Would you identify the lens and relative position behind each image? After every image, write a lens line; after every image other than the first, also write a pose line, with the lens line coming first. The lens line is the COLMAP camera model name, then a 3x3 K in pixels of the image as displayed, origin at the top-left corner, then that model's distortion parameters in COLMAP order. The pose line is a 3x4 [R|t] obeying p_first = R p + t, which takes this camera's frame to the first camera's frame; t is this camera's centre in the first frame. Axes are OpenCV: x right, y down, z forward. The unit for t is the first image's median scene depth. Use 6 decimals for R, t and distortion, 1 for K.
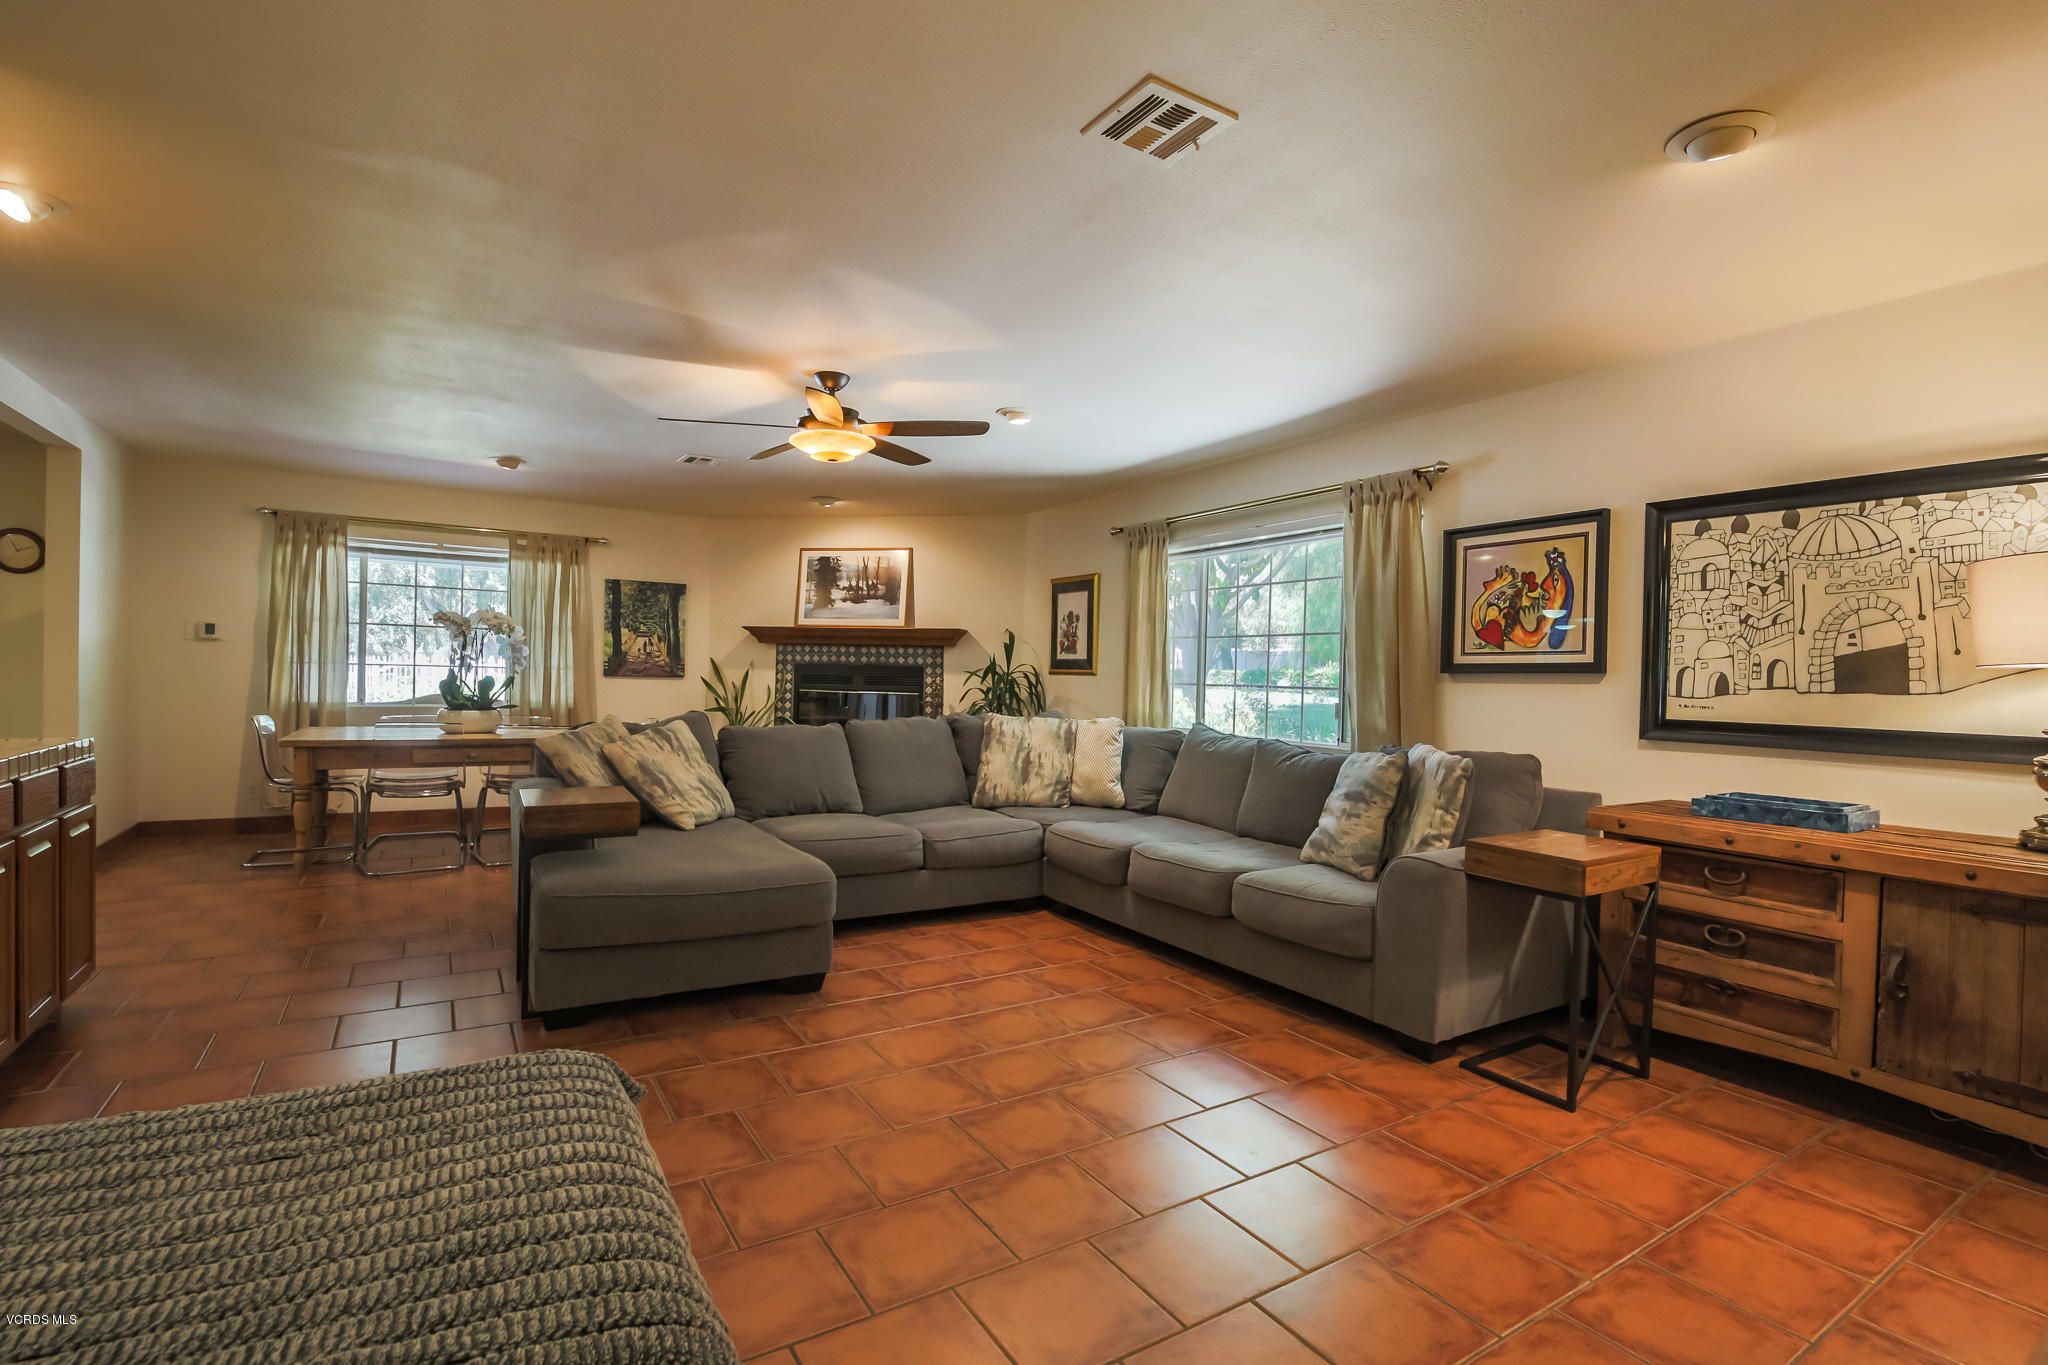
lens RADIAL K [[945.0, 0, 1044.8], [0, 945.0, 688.3], [0, 0, 1]] dist [-0.003117, -0.010354]
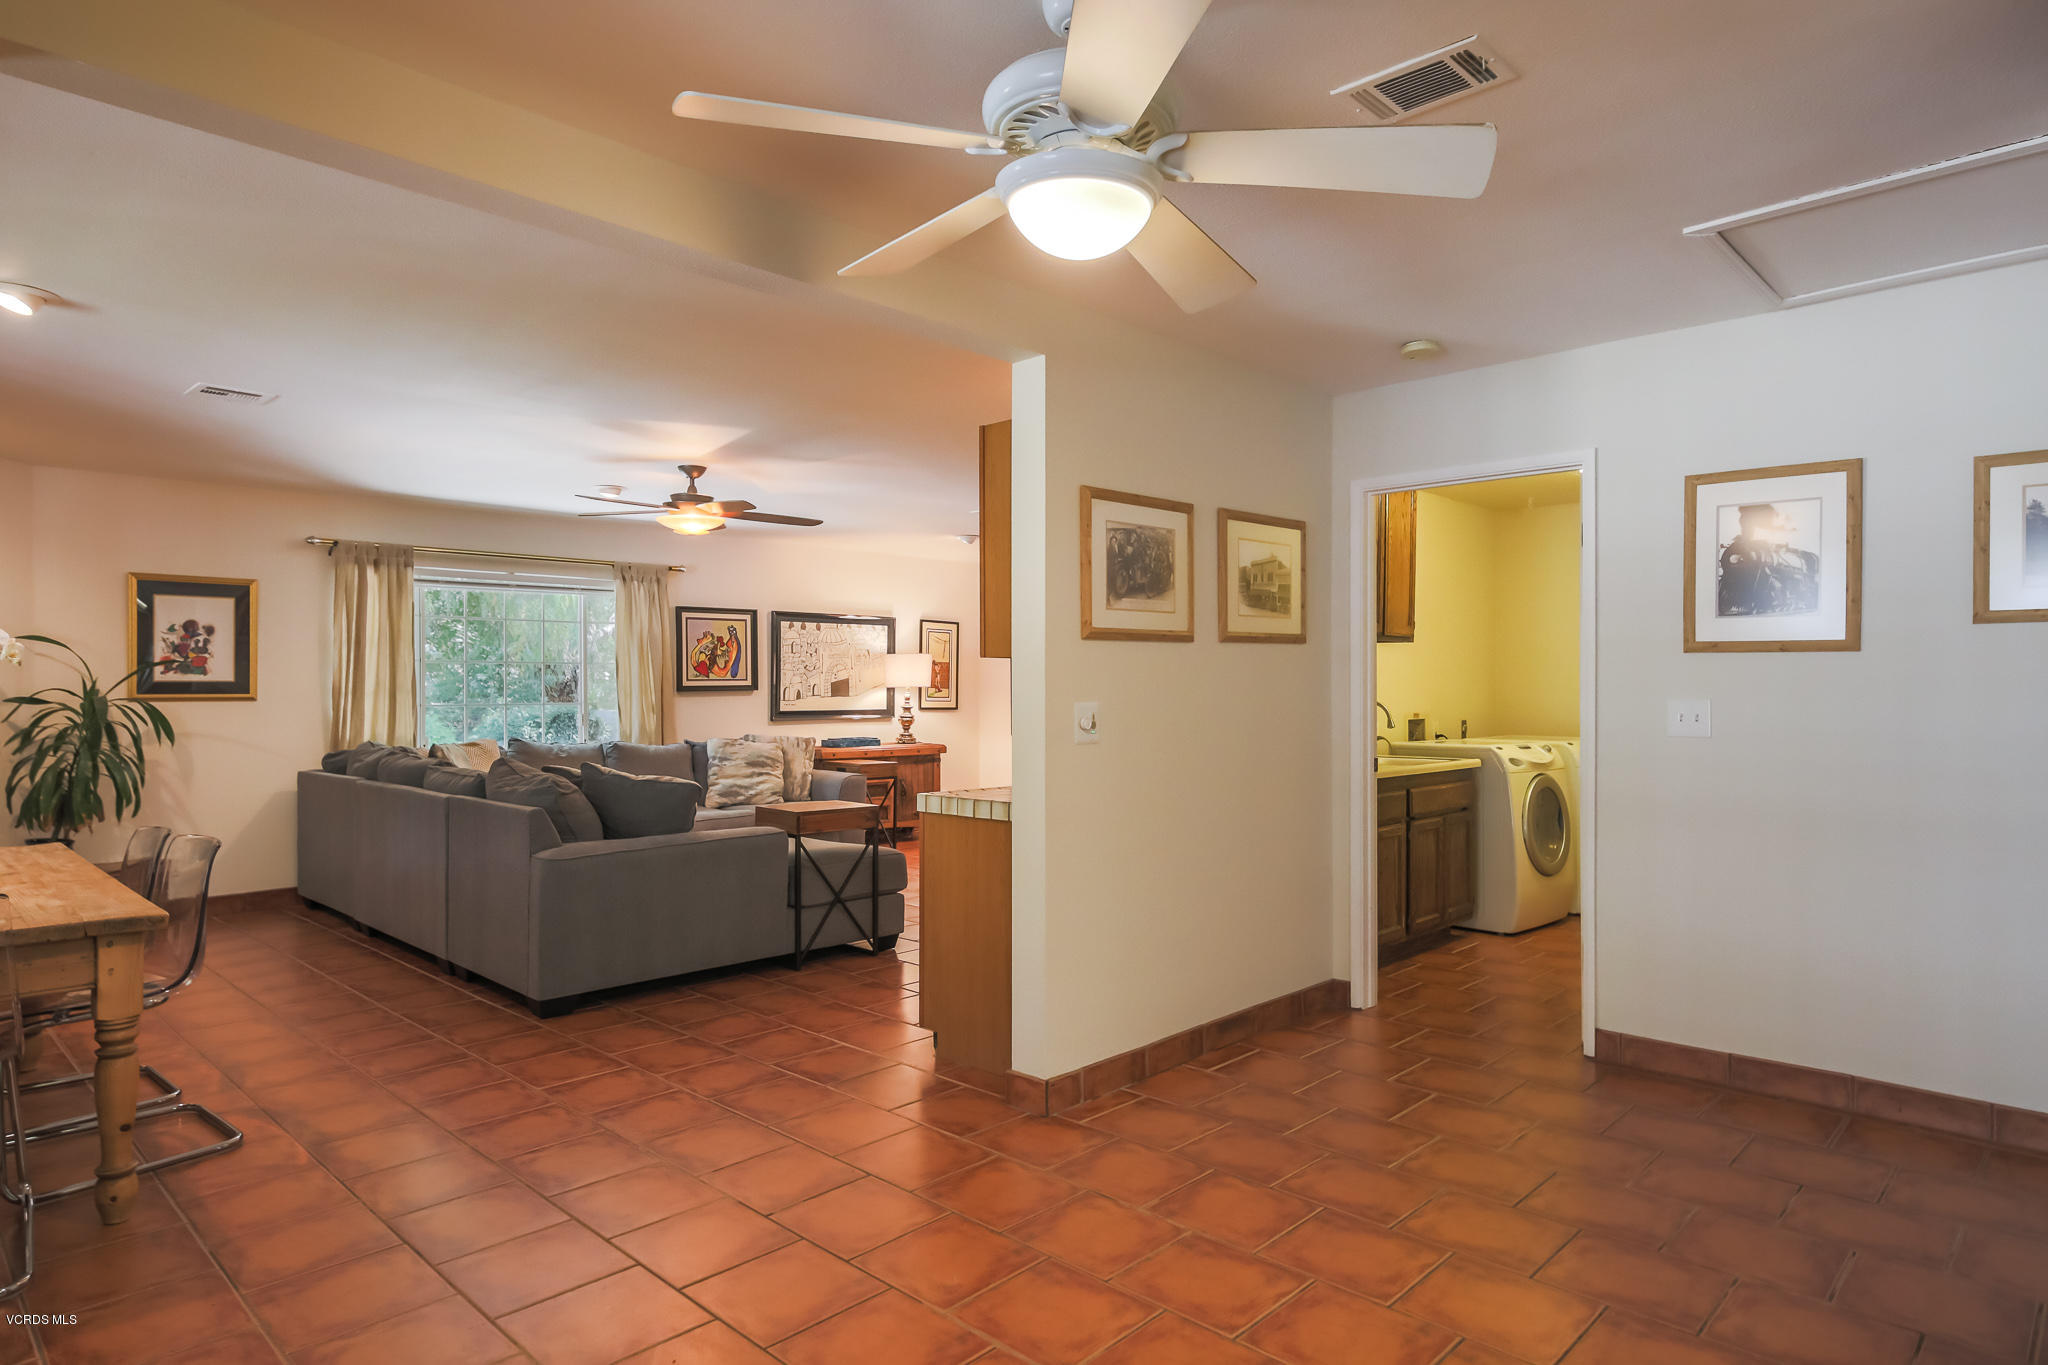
lens RADIAL K [[1167.6, 0, 1048.6], [0, 1167.6, 684.9], [0, 0, 1]] dist [0.000381, -0.001715]
pose [[-0.240437, -0.021864, 0.970419, -0.987812], [0.007667, 0.999672, 0.024423, -0.041606], [-0.970634, 0.013312, -0.240190, 0.489651]]
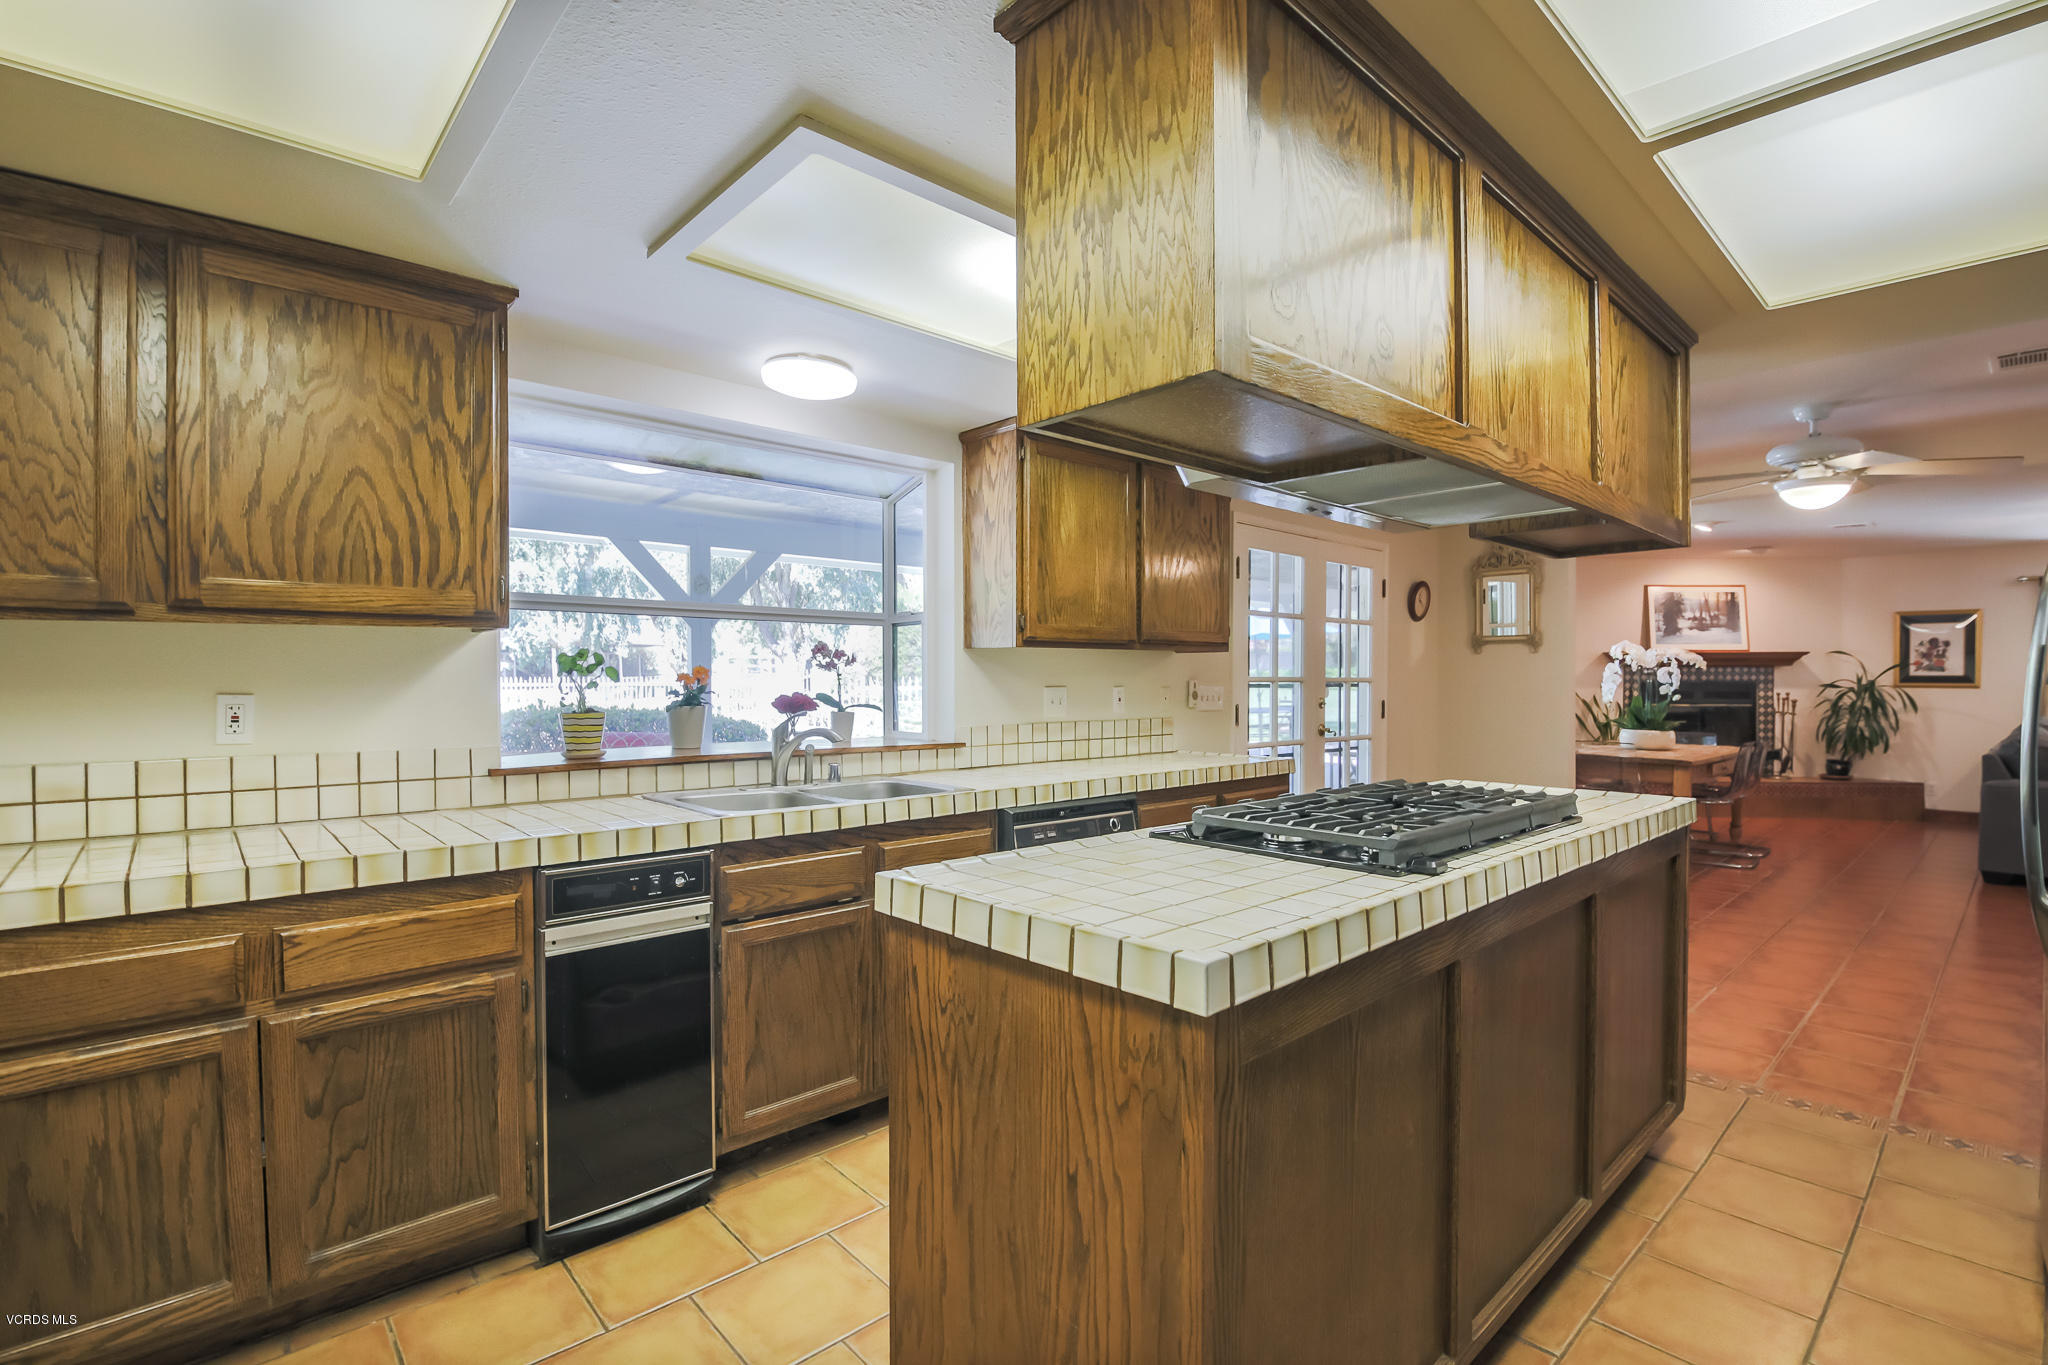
lens RADIAL K [[945.0, 0, 1044.8], [0, 945.0, 688.3], [0, 0, 1]] dist [-0.003117, -0.010354]
pose [[0.983724, -0.023596, 0.178132, -1.252033], [0.023613, 0.999719, 0.002027, -0.040142], [-0.178130, 0.002212, 0.984004, -0.025744]]
